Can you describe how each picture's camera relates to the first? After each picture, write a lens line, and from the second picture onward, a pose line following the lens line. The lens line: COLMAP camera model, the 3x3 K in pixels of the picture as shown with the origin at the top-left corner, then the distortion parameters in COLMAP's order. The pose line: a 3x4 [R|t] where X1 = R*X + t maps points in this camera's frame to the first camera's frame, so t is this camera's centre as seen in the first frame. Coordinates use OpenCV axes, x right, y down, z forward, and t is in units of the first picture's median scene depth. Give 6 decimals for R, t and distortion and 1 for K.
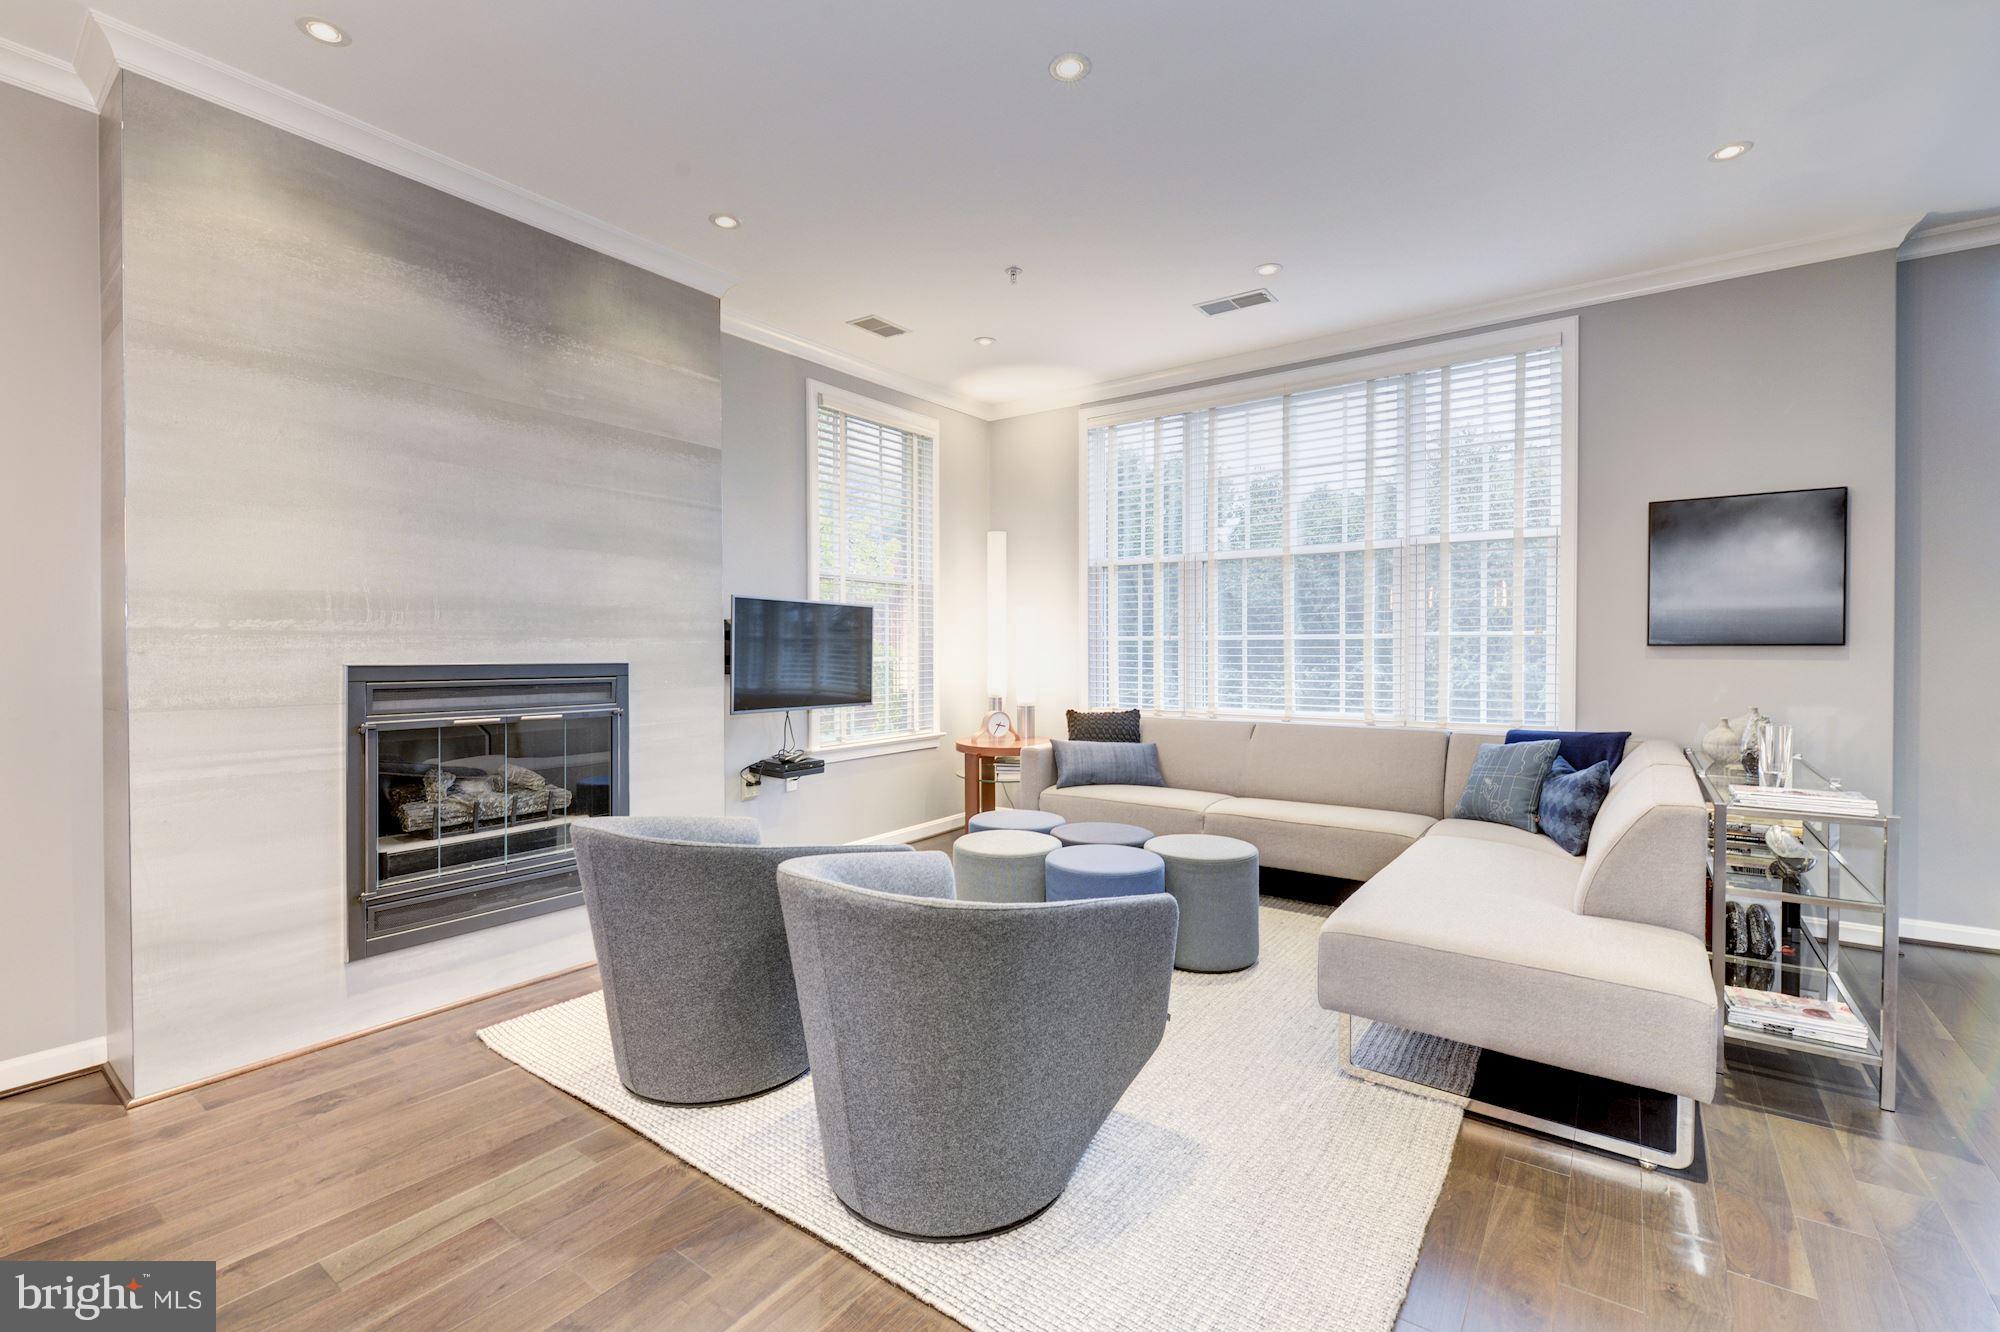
lens RADIAL K [[887.4, 0, 1002.6], [0, 887.4, 668.2], [0, 0, 1]] dist [-0.000348, -0.000464]
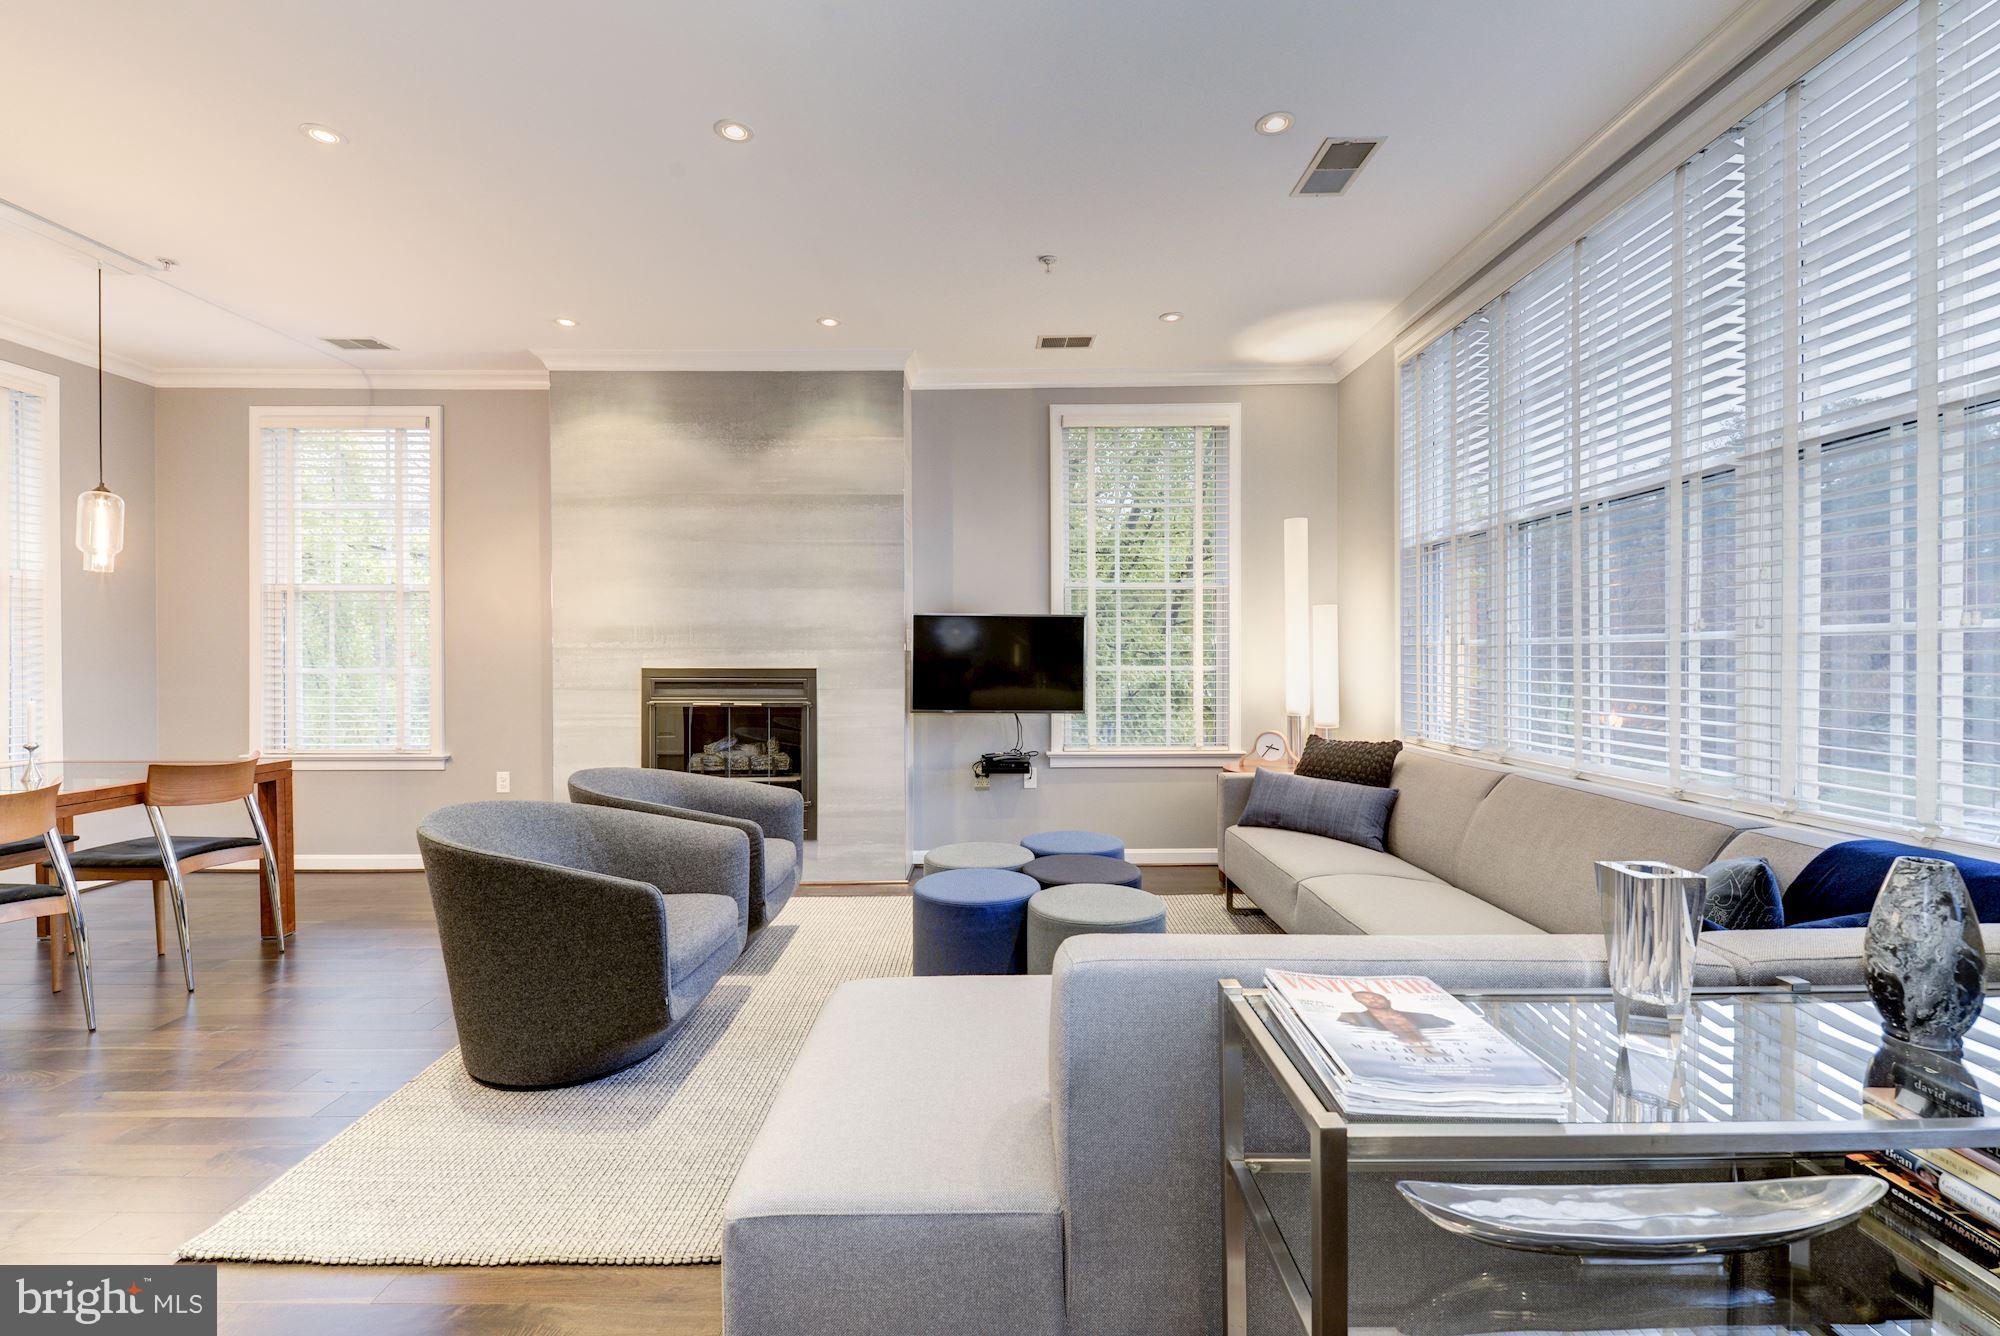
lens RADIAL K [[858.7, 0, 999.2], [0, 858.7, 658.6], [0, 0, 1]] dist [0.027927, -0.017123]
pose [[0.565162, 0.003872, -0.824971, 0.815422], [-0.016155, 0.999849, -0.006374, -0.016929], [0.824821, 0.016930, 0.565140, 0.493187]]
